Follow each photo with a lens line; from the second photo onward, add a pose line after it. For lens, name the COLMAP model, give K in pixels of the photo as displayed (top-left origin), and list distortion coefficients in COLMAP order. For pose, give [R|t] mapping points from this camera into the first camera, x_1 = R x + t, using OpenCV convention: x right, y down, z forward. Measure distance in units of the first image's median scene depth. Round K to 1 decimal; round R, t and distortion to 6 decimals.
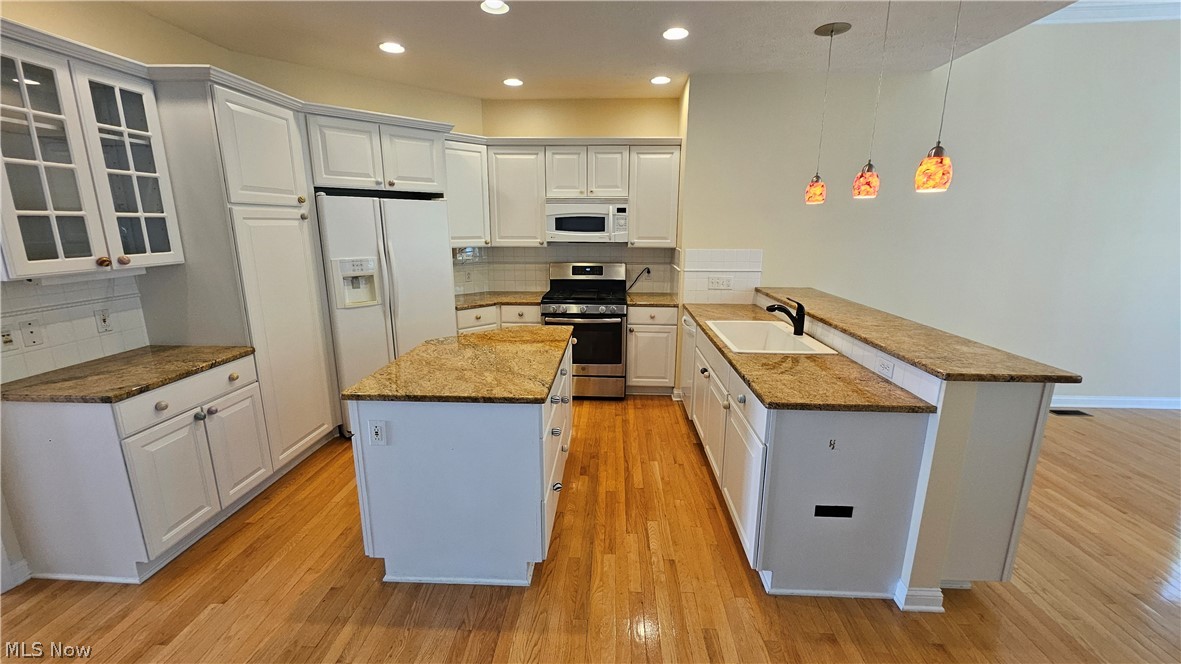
lens RADIAL K [[464.4, 0, 591.6], [0, 464.4, 327.1], [0, 0, 1]] dist [0.006420, -0.002838]
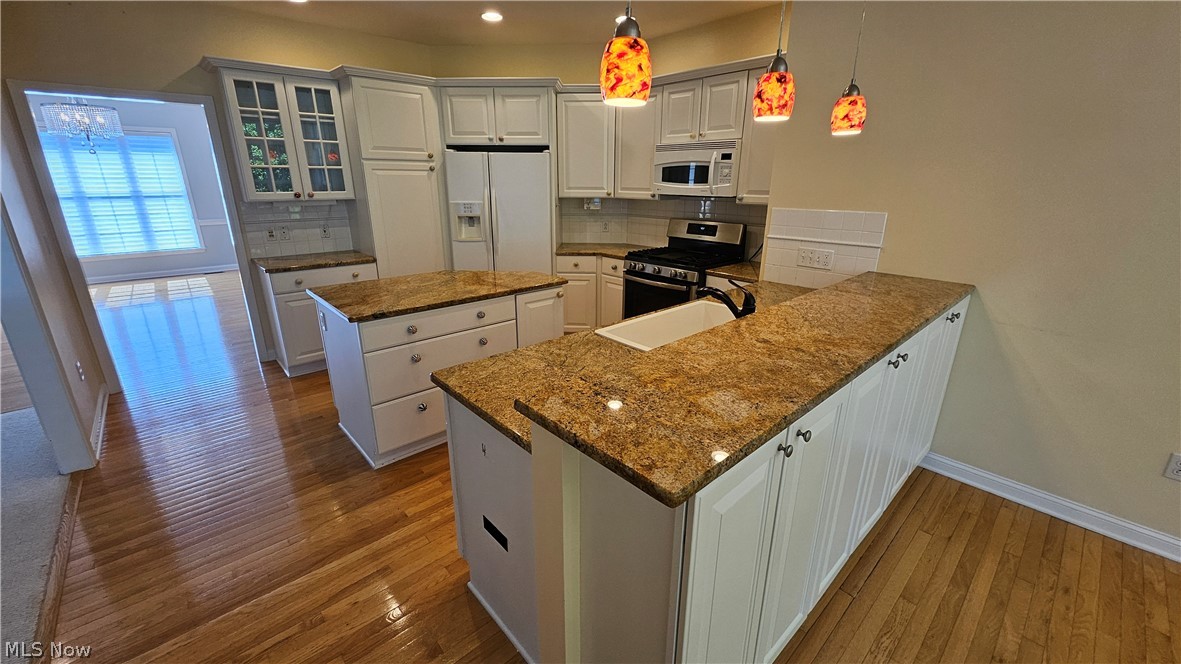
lens RADIAL K [[464.4, 0, 595.7], [0, 464.4, 330.1], [0, 0, 1]] dist [0.006420, -0.002838]
pose [[0.709165, 0.220115, -0.669802, 0.642048], [-0.156189, 0.975459, 0.155194, -0.056983], [0.687524, -0.005443, 0.726141, 0.311538]]
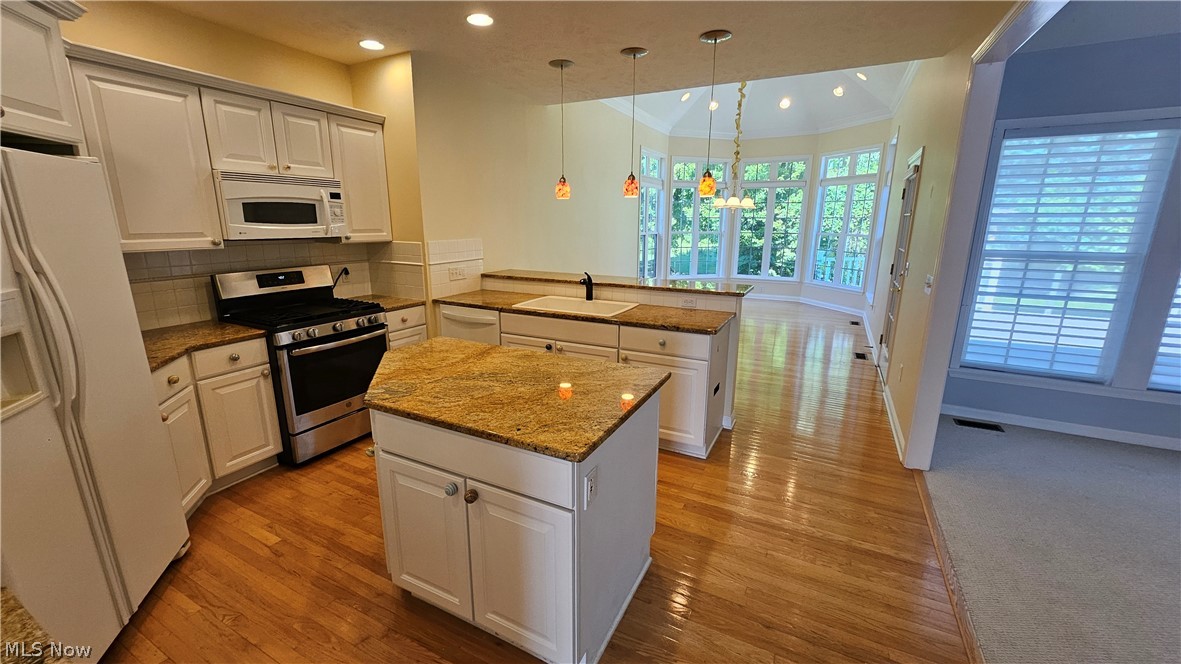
lens RADIAL K [[464.4, 0, 588.7], [0, 464.4, 327.1], [0, 0, 1]] dist [0.006420, -0.002838]
pose [[0.418654, -0.205382, 0.884617, -0.618960], [0.195000, 0.971701, 0.133314, -0.072412], [-0.886963, 0.116688, 0.446856, 0.370069]]
